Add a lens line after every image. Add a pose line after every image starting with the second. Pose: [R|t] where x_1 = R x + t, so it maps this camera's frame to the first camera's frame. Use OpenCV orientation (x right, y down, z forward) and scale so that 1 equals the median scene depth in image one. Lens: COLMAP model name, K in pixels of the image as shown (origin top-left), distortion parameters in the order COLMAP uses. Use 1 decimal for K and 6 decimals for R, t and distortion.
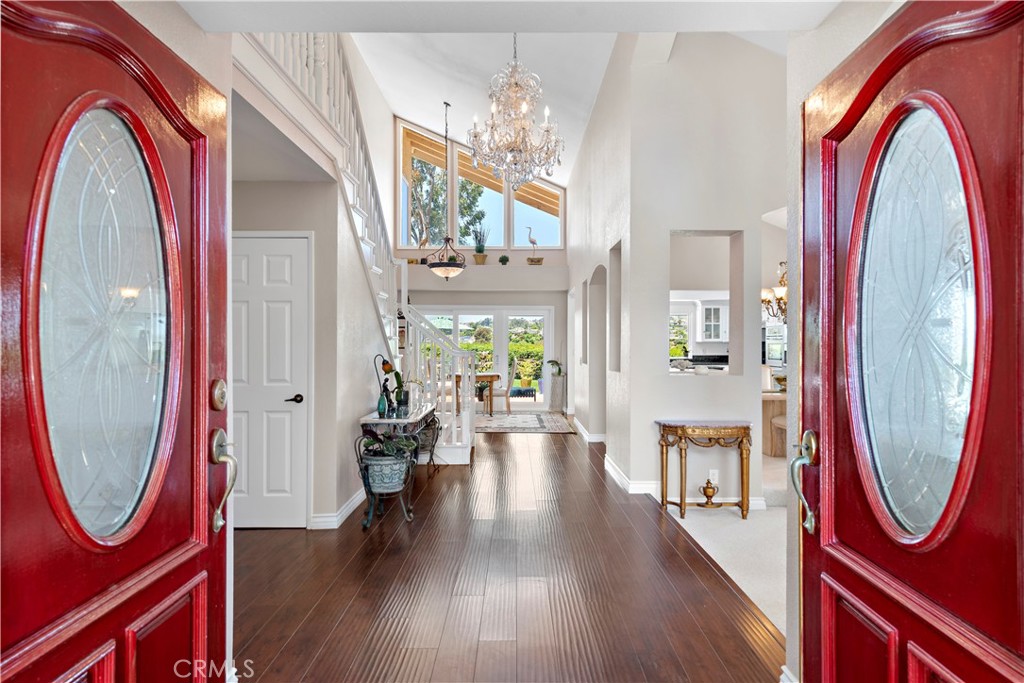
lens RADIAL K [[540.1, 0, 512.5], [0, 540.1, 341.6], [0, 0, 1]] dist [0.003491, 0.000102]
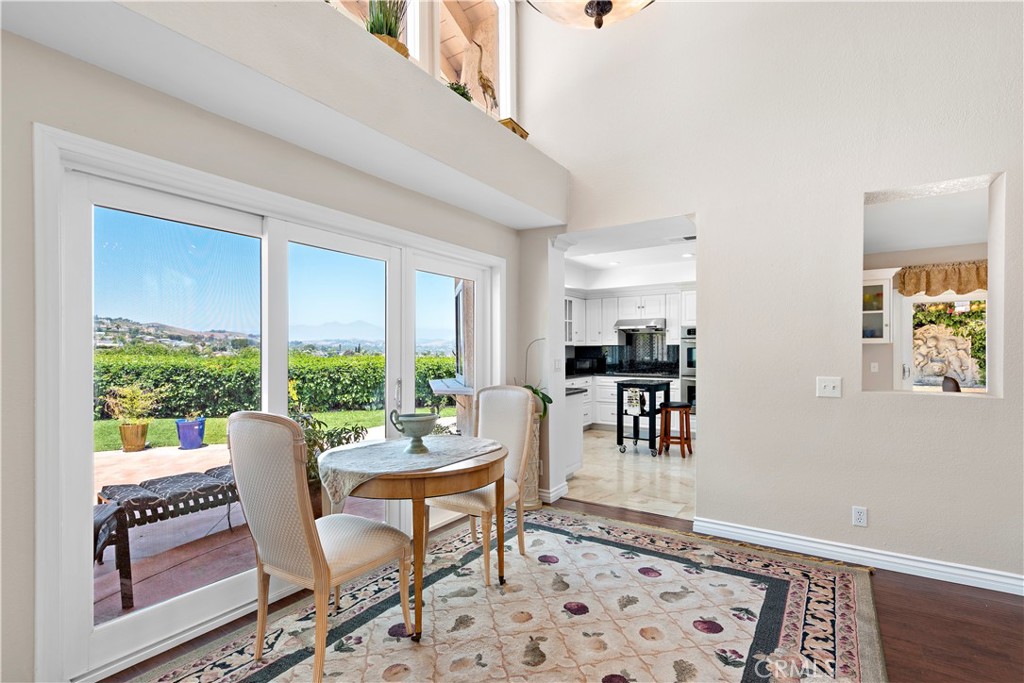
lens RADIAL K [[482.0, 0, 512.6], [0, 482.0, 350.7], [0, 0, 1]] dist [0.011909, -0.000739]
pose [[0.553088, -0.002949, 0.833118, -0.246584], [0.000273, 0.999994, 0.003359, 0.005443], [-0.833123, -0.001631, 0.553086, 0.785666]]
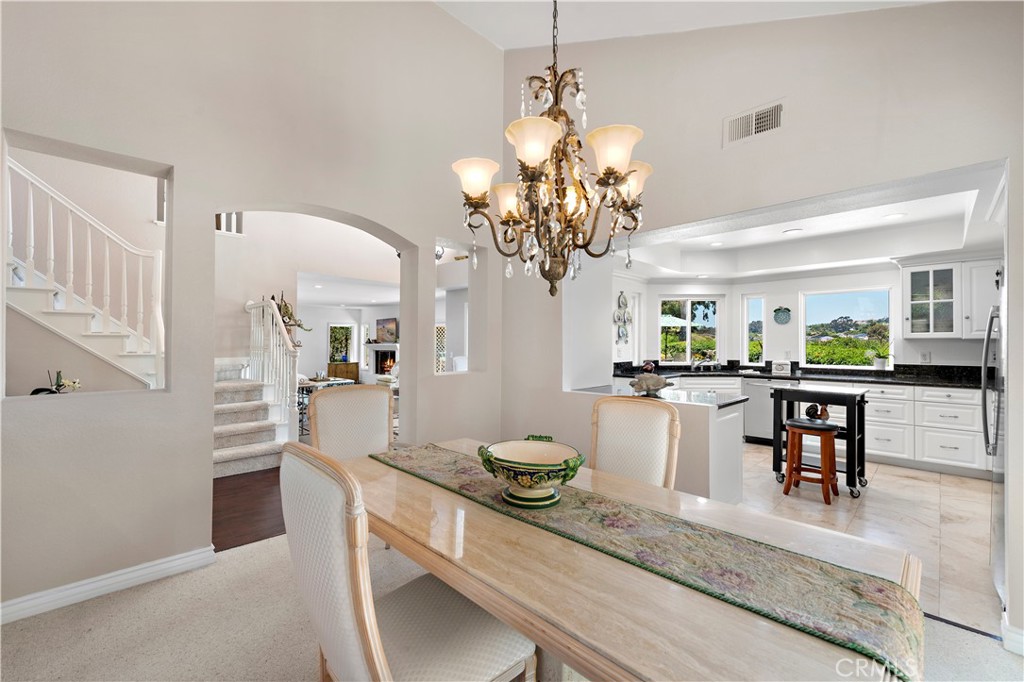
lens RADIAL K [[411.0, 0, 509.0], [0, 411.0, 341.5], [0, 0, 1]] dist [0.014109, -0.000279]
pose [[0.701430, 0.000879, -0.712738, 0.416998], [0.002135, 0.999992, 0.003334, 0.000735], [0.712735, -0.003860, 0.701422, 0.512235]]
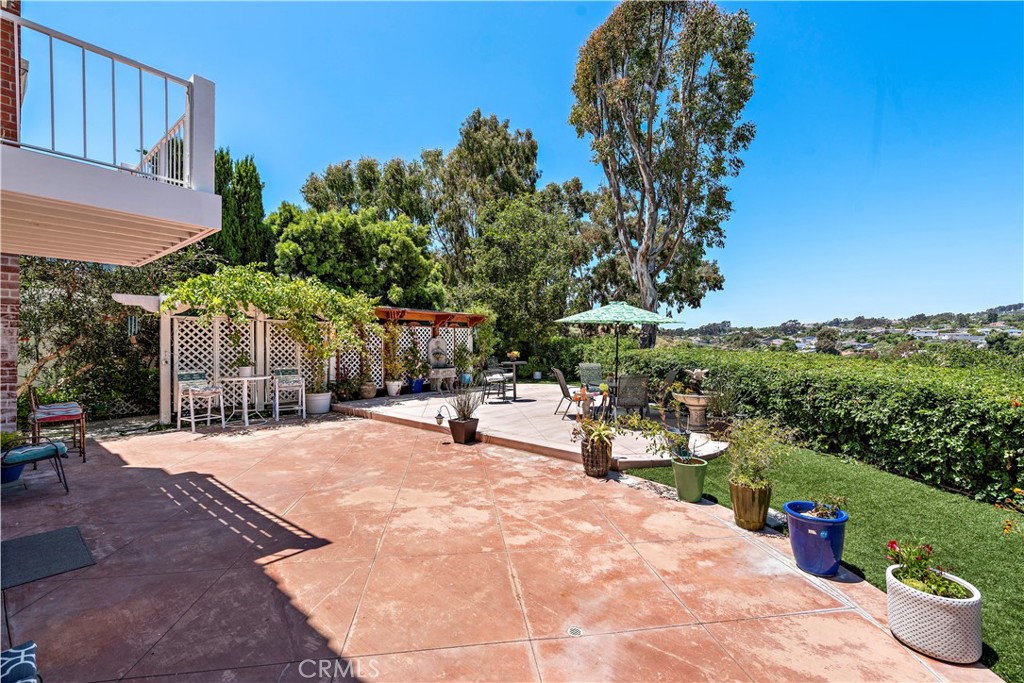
lens RADIAL K [[435.3, 0, 517.0], [0, 435.3, 343.2], [0, 0, 1]] dist [0.017280, 0.000082]
pose [[0.782109, 0.005814, -0.623114, 0.123780], [-0.003468, 0.999982, 0.004977, -0.013459], [0.623132, -0.001731, 0.782115, 1.198224]]
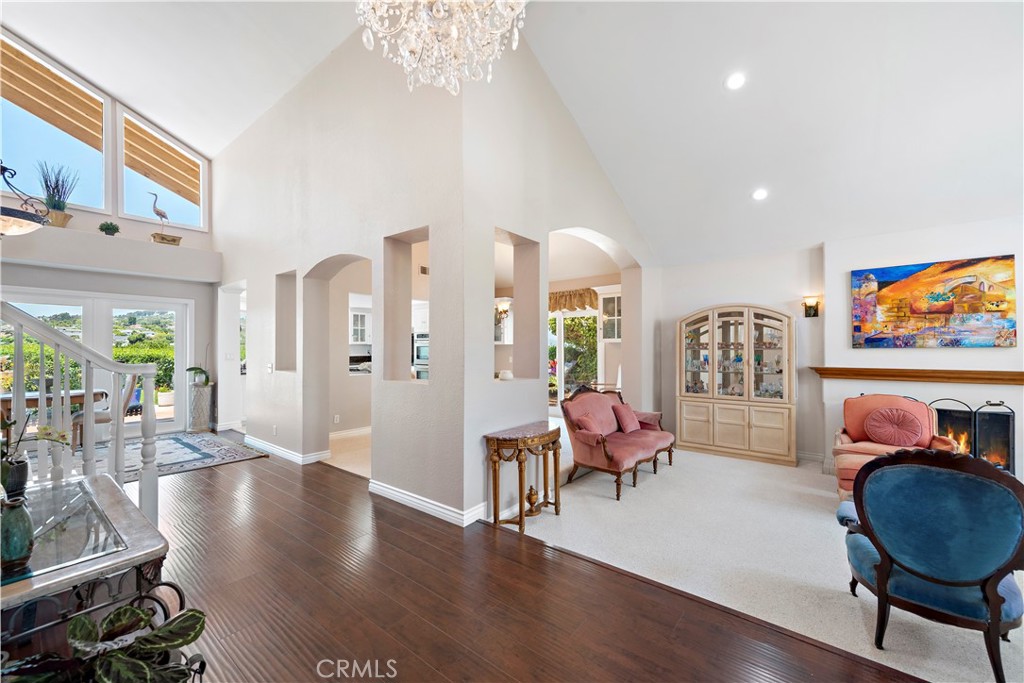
lens RADIAL K [[405.5, 0, 511.1], [0, 405.5, 345.7], [0, 0, 1]] dist [0.017100, -0.000490]
pose [[0.627799, -0.000644, 0.778375, -0.104614], [-0.004722, 0.999978, 0.004636, -0.002642], [-0.778361, -0.006586, 0.627783, 0.244732]]
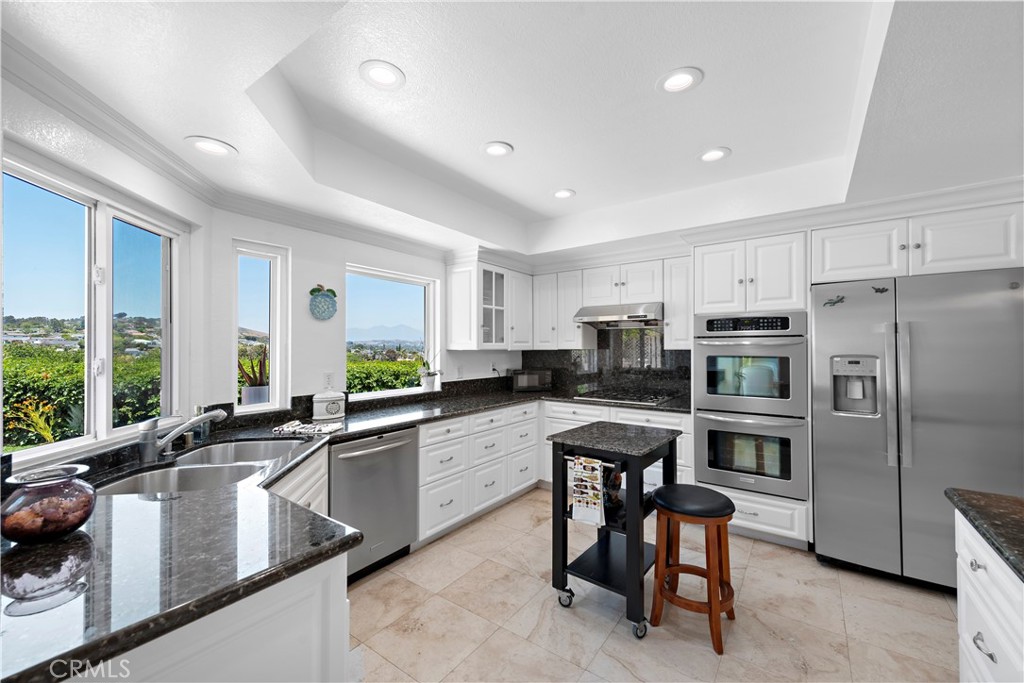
lens RADIAL K [[405.5, 0, 513.9], [0, 405.5, 342.8], [0, 0, 1]] dist [0.017100, -0.000490]
pose [[0.581499, 0.013738, 0.813431, 0.131221], [-0.003426, 0.999890, -0.014439, -0.000967], [-0.813540, 0.005610, 0.581482, 0.898360]]
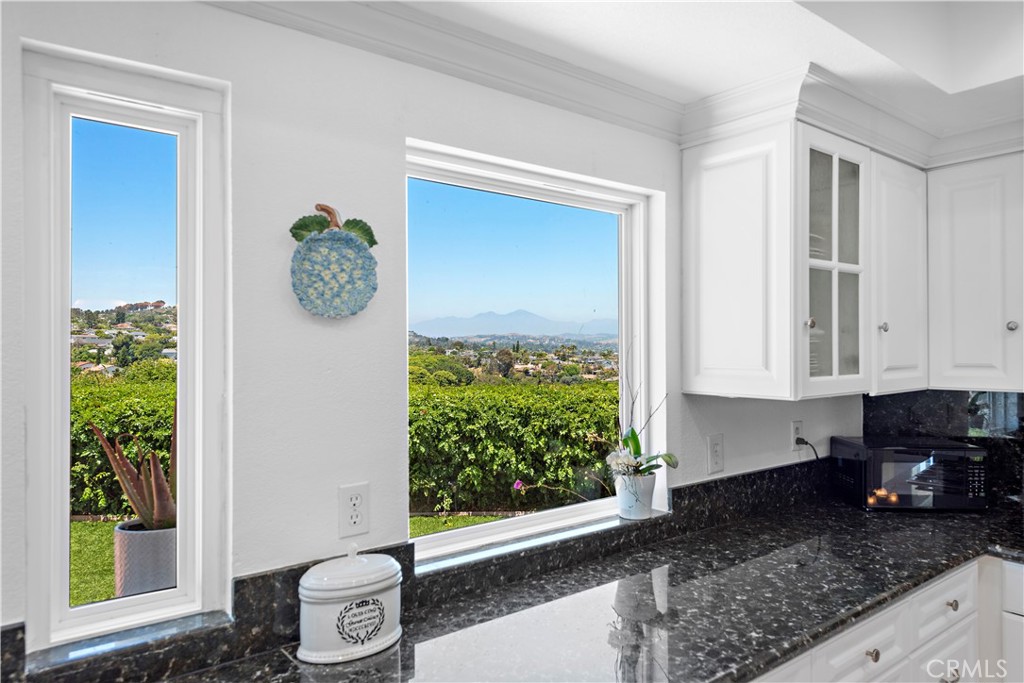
lens RADIAL K [[670.4, 0, 516.8], [0, 670.4, 346.2], [0, 0, 1]] dist [0.024142, 0.000124]
pose [[0.780549, 0.002384, 0.625090, 0.221240], [-0.001232, 0.999997, -0.002275, -0.014055], [-0.625093, 0.001006, 0.780549, 1.028982]]
